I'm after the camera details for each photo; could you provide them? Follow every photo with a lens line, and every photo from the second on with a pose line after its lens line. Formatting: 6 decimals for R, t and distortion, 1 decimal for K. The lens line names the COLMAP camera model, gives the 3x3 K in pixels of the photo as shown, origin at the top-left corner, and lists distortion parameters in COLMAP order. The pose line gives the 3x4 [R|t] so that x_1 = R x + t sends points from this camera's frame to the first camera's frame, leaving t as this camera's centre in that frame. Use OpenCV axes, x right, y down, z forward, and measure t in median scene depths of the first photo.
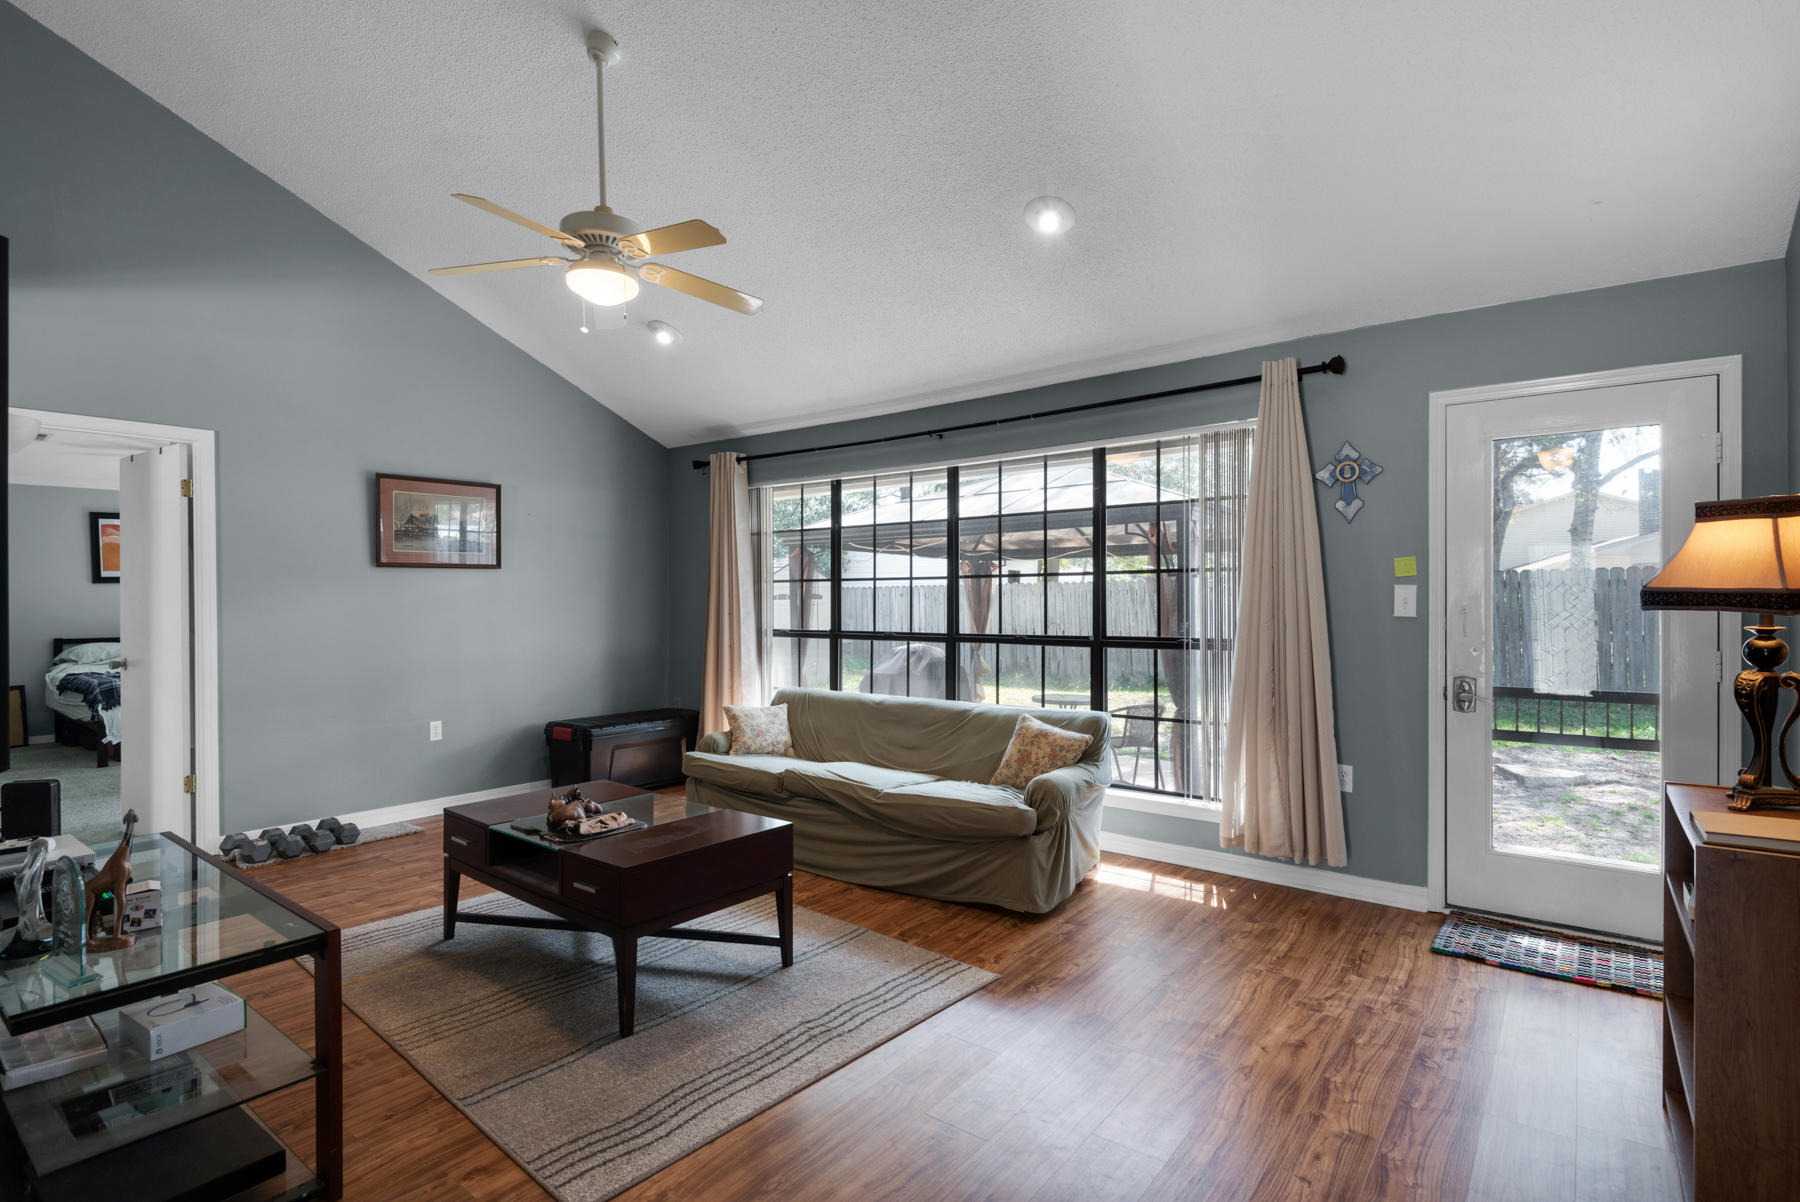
lens RADIAL K [[887.2, 0, 875.8], [0, 887.2, 601.3], [0, 0, 1]] dist [0.026137, -0.018938]
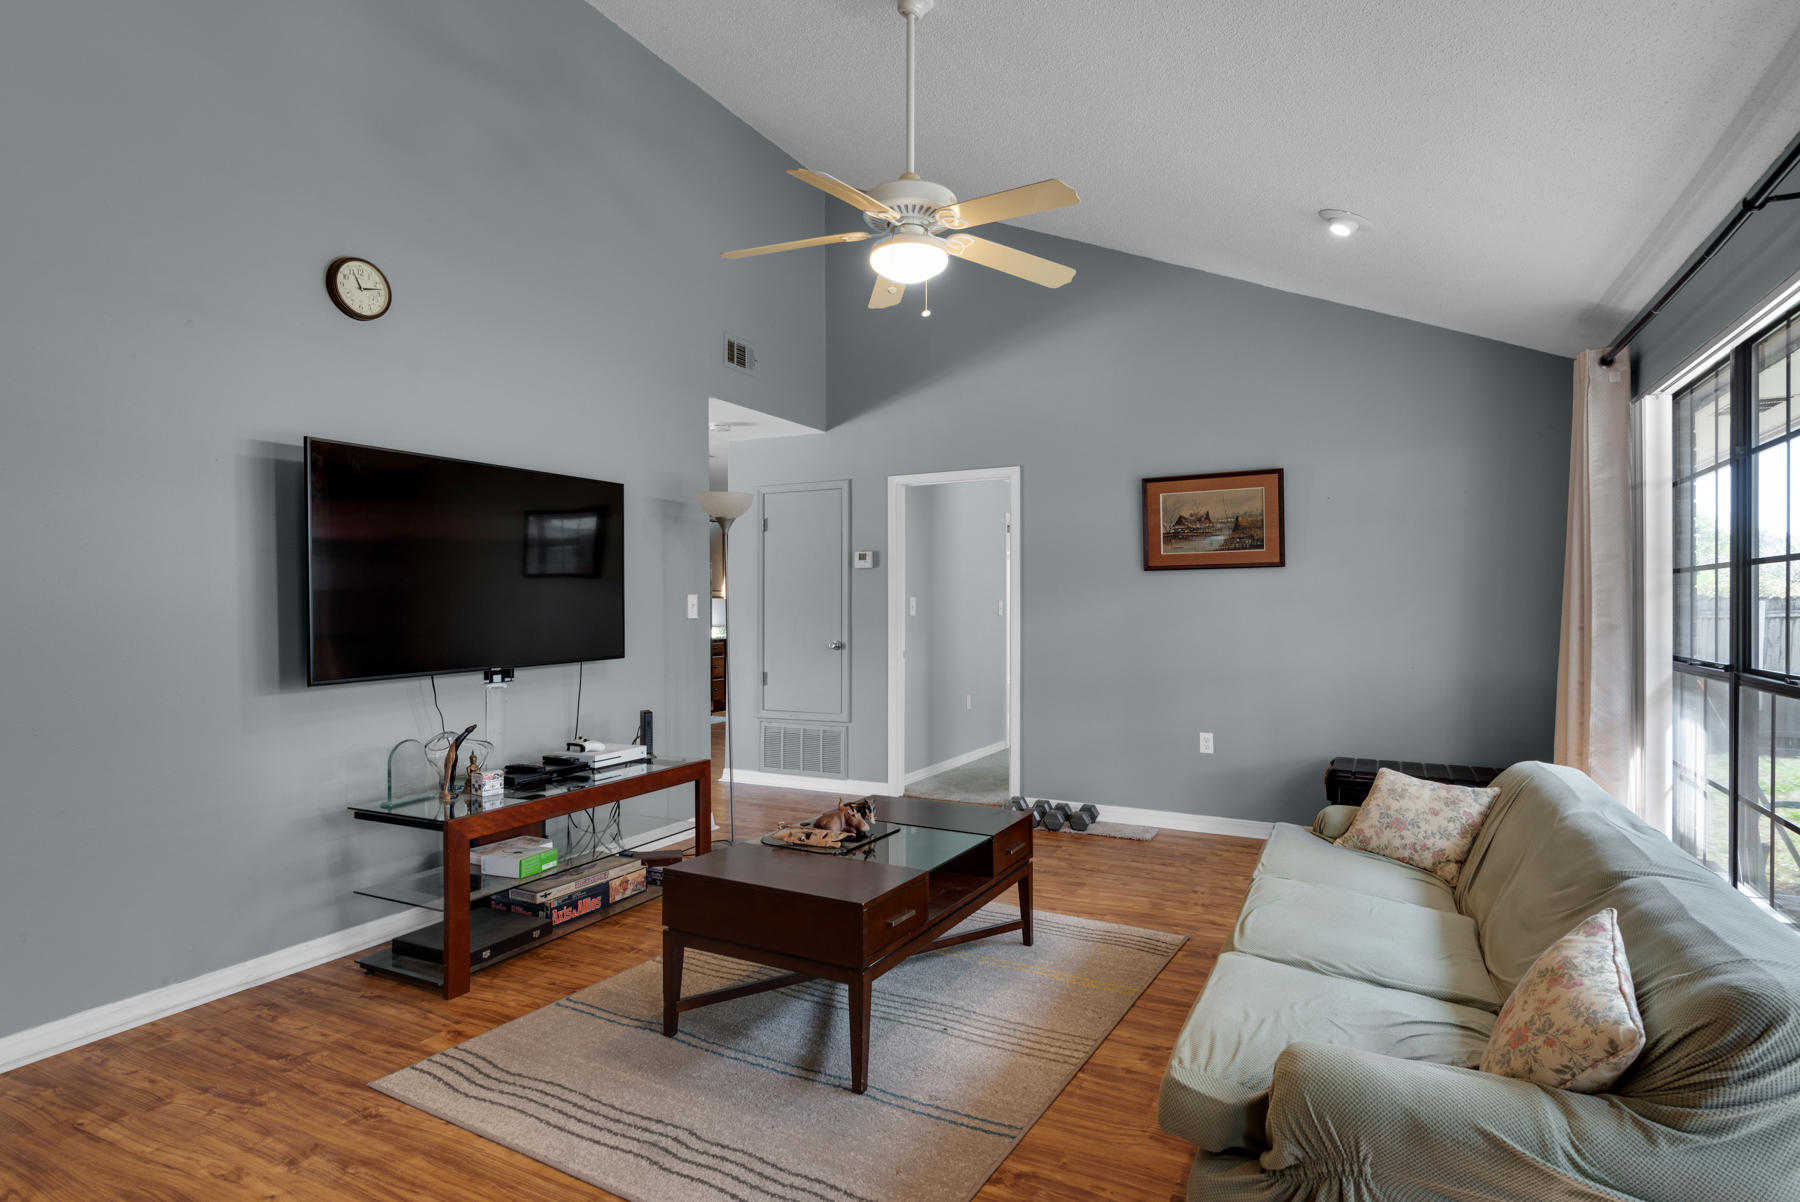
lens RADIAL K [[887.2, 0, 875.8], [0, 887.2, 601.3], [0, 0, 1]] dist [0.026137, -0.018938]
pose [[0.213814, -0.001026, -0.976874, 0.383213], [-0.000445, 0.999999, -0.001148, -0.002735], [0.976874, 0.000680, 0.213813, 0.509717]]
